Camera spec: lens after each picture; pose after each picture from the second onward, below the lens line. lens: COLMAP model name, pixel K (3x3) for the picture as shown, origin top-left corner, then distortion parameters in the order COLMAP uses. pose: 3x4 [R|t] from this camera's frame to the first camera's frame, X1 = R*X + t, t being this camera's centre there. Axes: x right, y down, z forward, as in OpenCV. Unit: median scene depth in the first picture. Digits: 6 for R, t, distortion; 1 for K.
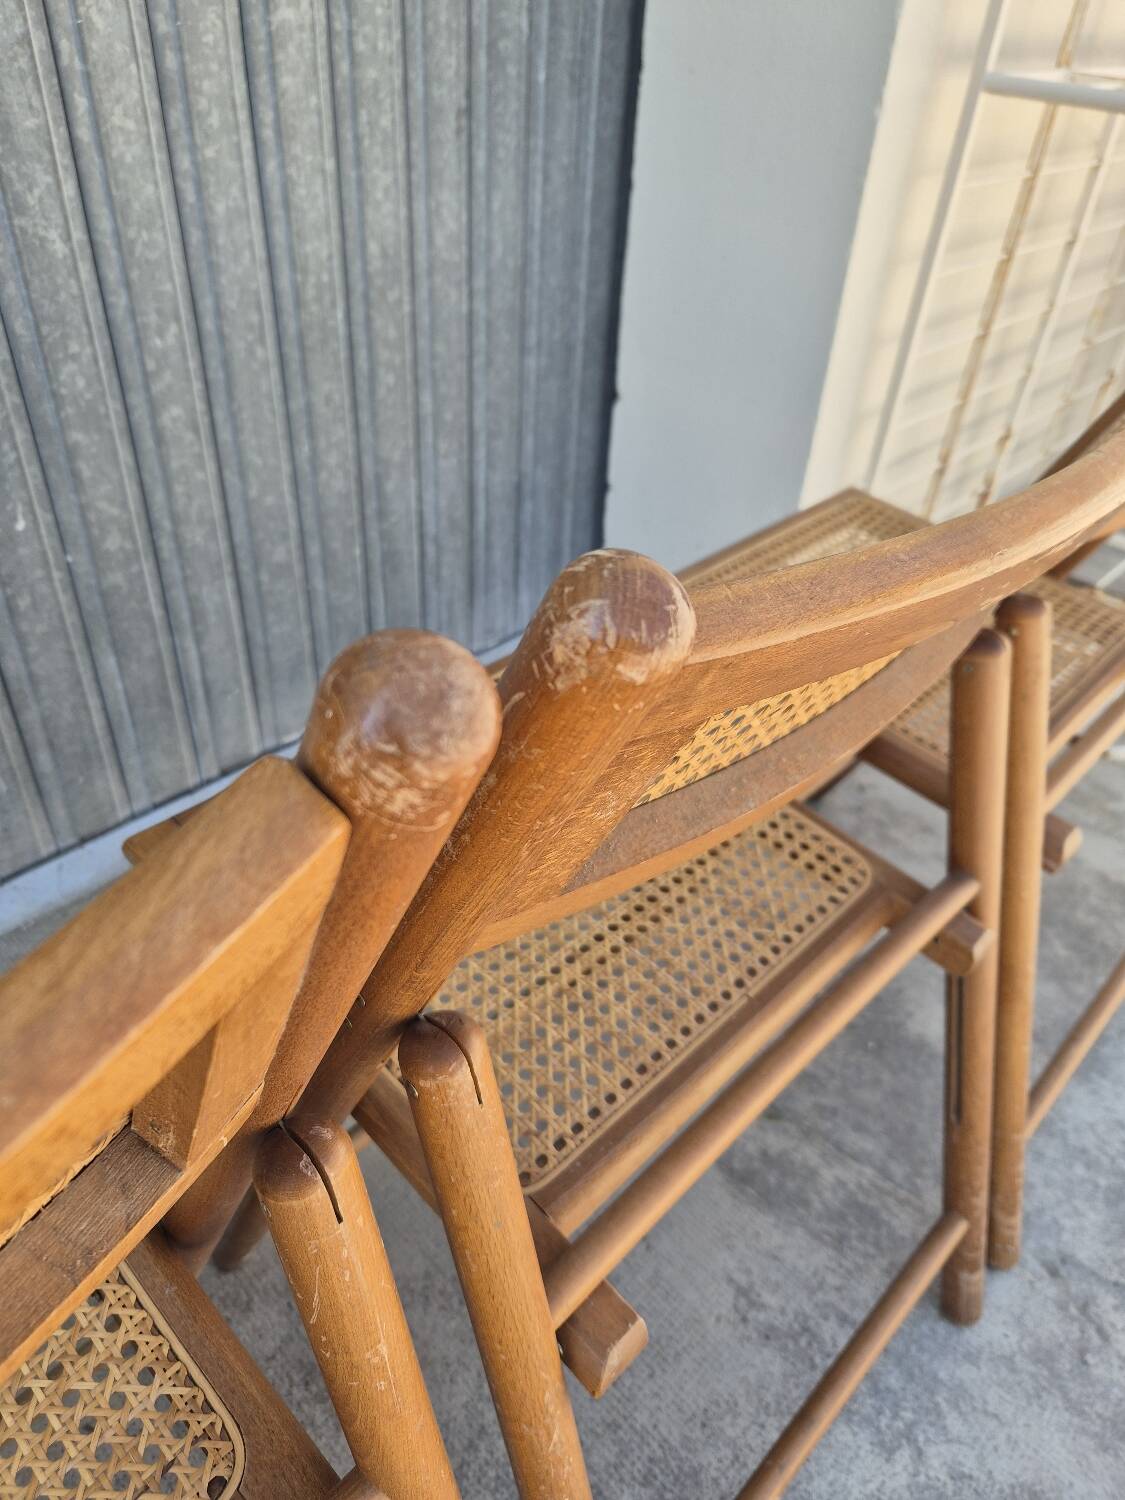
lens RADIAL K [[1012.8, 0, 559.2], [0, 1012.8, 727.6], [0, 0, 1]] dist [0.064821, -0.053774]
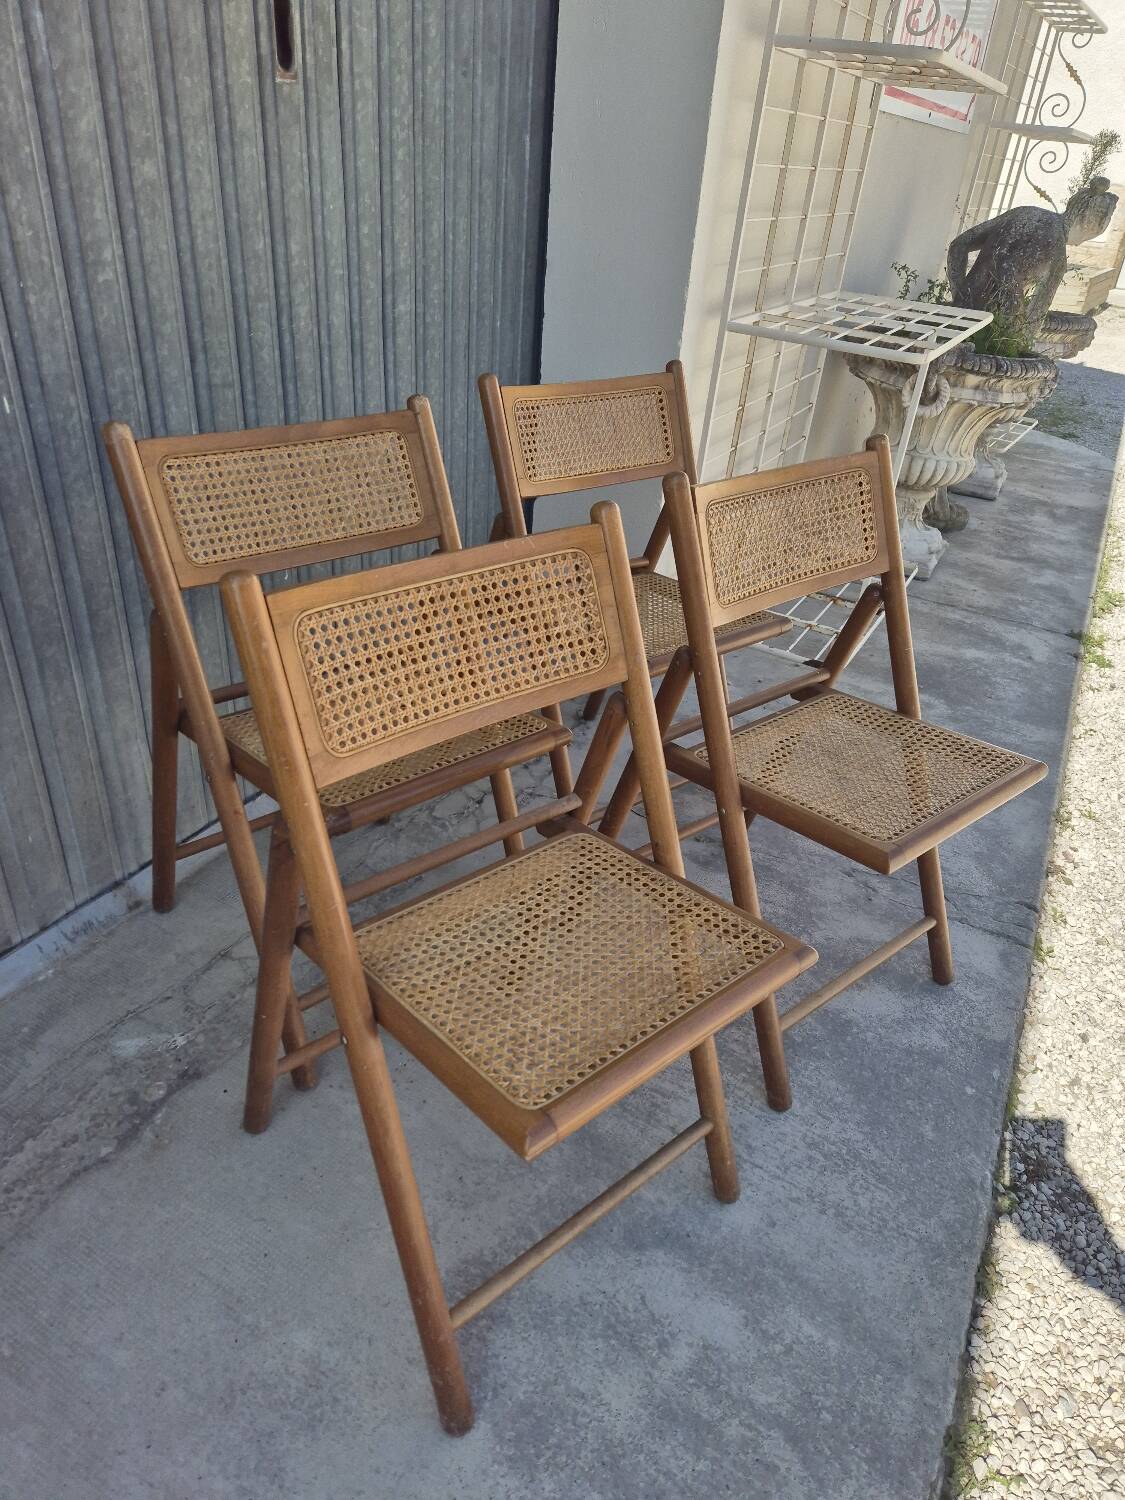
lens RADIAL K [[1012.8, 0, 580.0], [0, 1012.8, 761.2], [0, 0, 1]] dist [0.064821, -0.053774]
pose [[0.960045, -0.123990, 0.250879, -0.467173], [0.142857, 0.988021, -0.058370, 0.280233], [-0.240637, 0.091877, 0.966257, -0.772774]]
